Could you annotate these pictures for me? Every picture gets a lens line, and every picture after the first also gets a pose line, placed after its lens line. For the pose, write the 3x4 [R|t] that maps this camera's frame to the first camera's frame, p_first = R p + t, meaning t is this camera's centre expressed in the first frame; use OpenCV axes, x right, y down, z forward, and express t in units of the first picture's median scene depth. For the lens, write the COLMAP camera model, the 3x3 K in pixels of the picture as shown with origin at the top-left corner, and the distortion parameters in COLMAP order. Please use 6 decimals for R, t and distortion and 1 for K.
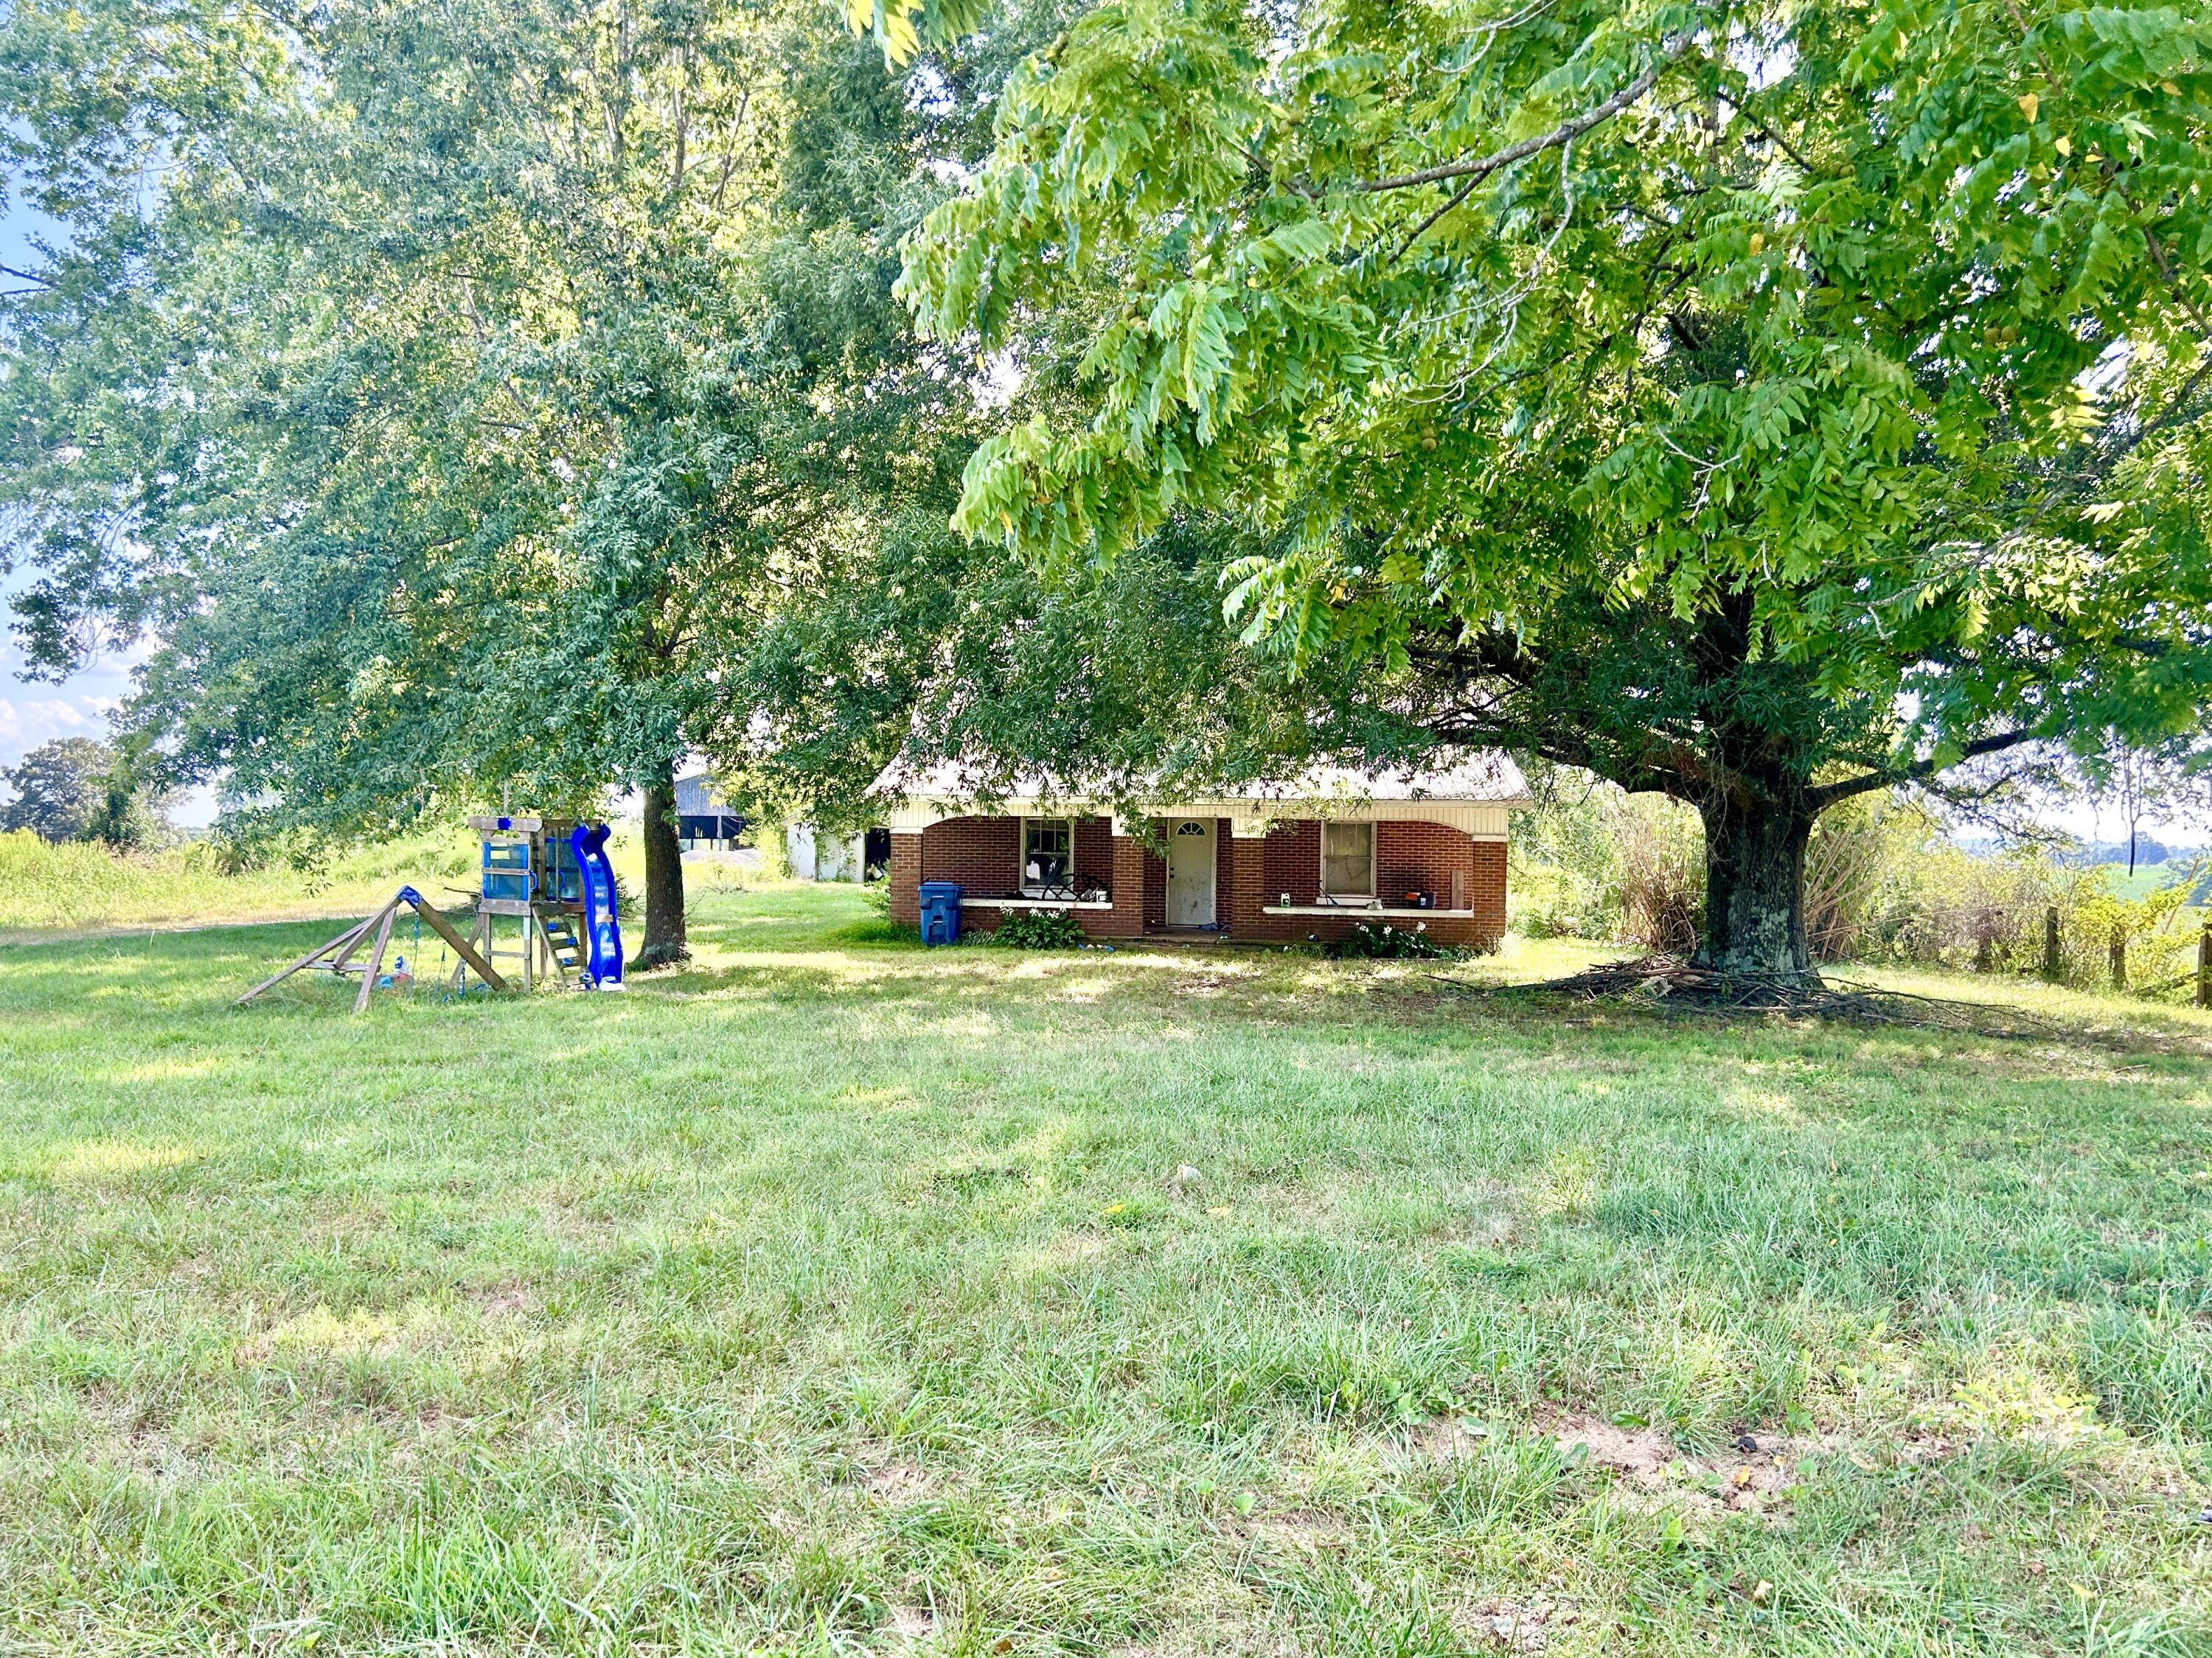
lens RADIAL K [[1675.2, 0, 1105.9], [0, 1675.2, 828.1], [0, 0, 1]] dist [0.000644, 0.000007]
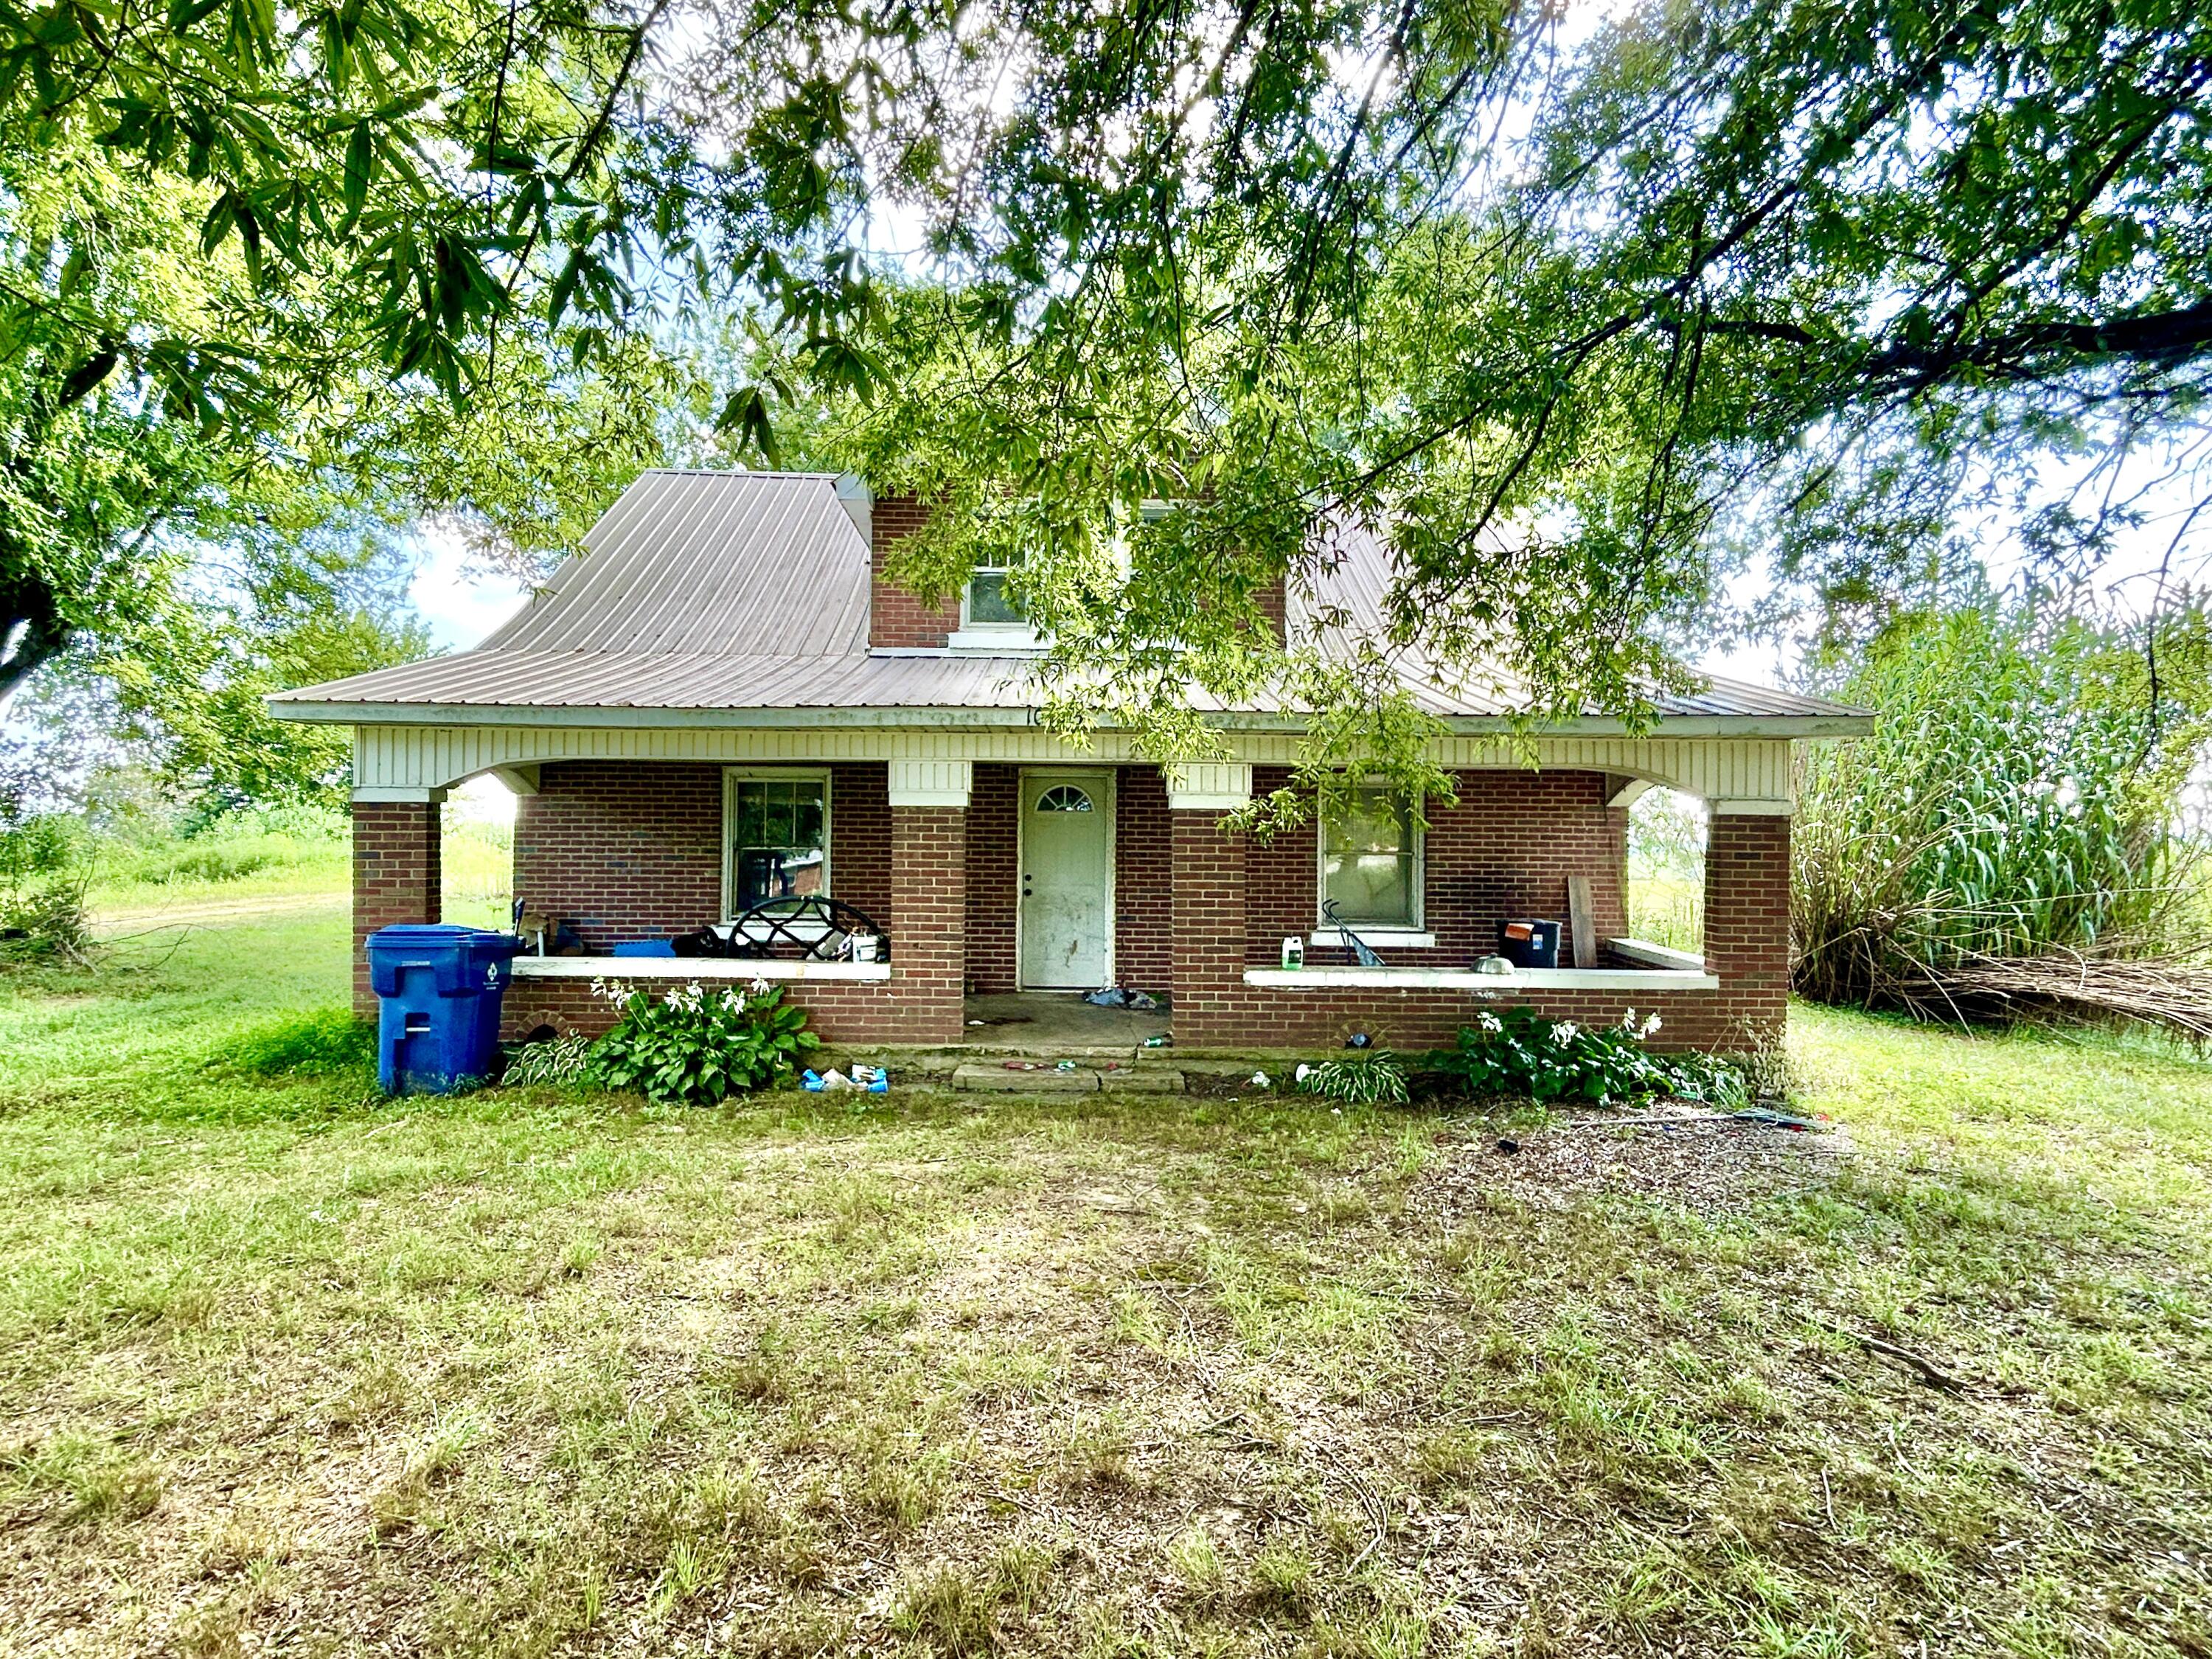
lens RADIAL K [[1095.1, 0, 1108.3], [0, 1095.1, 831.0], [0, 0, 1]] dist [-0.000091, -0.000001]
pose [[0.991712, -0.004575, 0.128403, 0.023408], [0.005151, 0.999978, -0.004151, 0.012493], [-0.128381, 0.004778, 0.991713, 0.724873]]
